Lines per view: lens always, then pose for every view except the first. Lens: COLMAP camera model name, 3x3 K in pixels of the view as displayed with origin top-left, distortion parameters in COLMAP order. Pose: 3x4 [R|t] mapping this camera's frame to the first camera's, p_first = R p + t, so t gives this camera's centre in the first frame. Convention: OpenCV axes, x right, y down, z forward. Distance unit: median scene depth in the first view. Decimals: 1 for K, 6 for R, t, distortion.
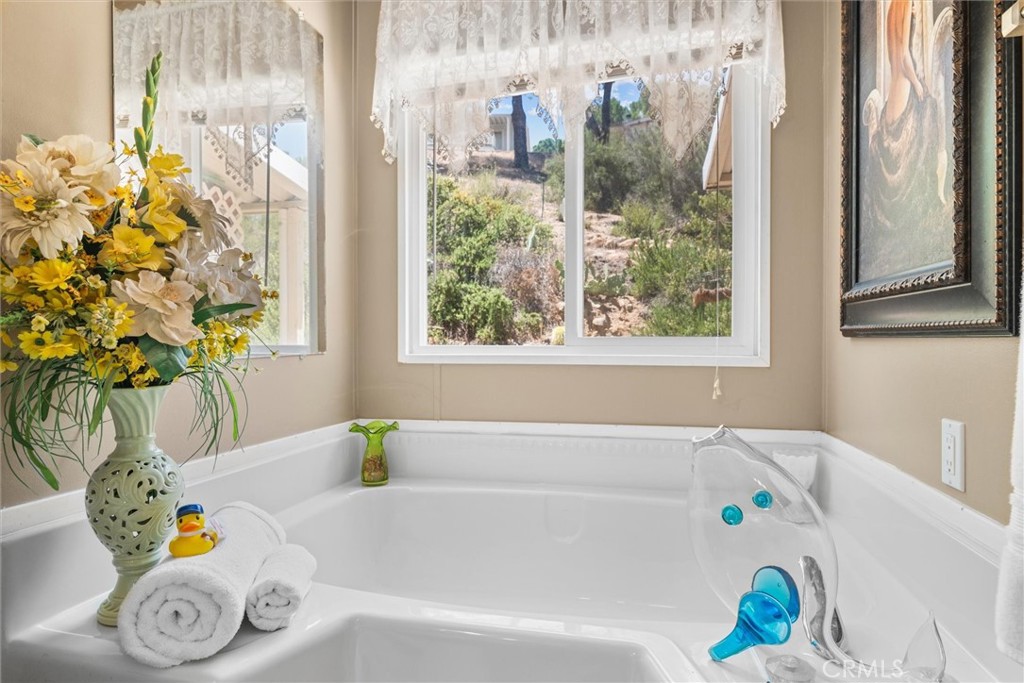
lens RADIAL K [[548.9, 0, 515.0], [0, 548.9, 342.2], [0, 0, 1]] dist [-0.015409, 0.003364]
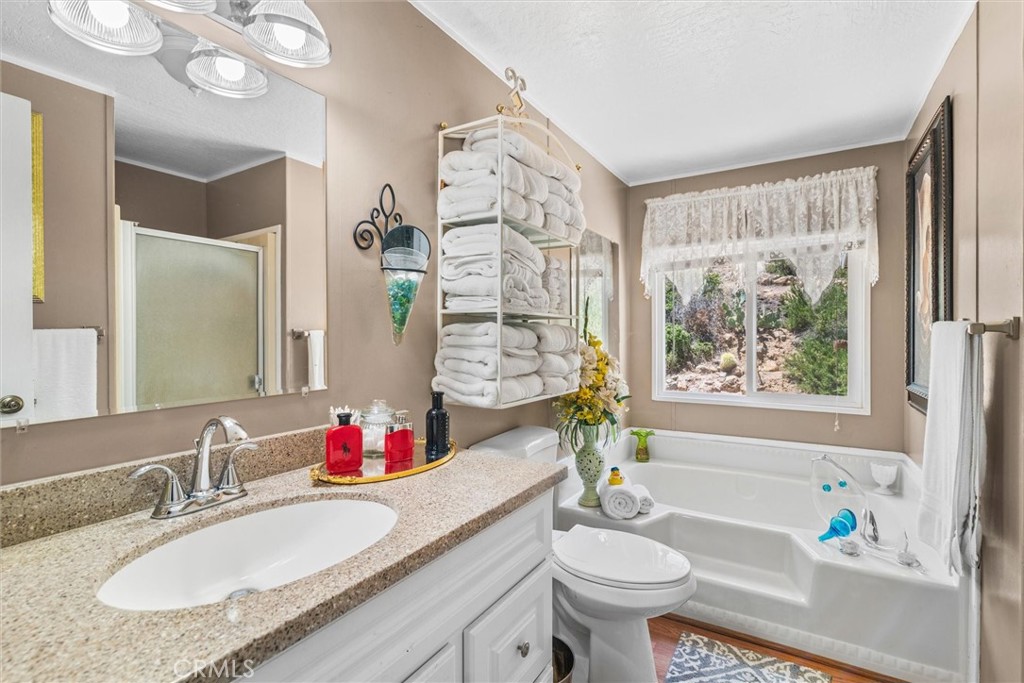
lens RADIAL K [[474.7, 0, 508.6], [0, 474.7, 326.2], [0, 0, 1]] dist [-0.016359, -0.000436]
pose [[0.949340, -0.001381, -0.314247, -0.178571], [-0.002373, 0.999930, -0.011563, -0.219907], [0.314241, 0.011723, 0.949271, -0.827169]]
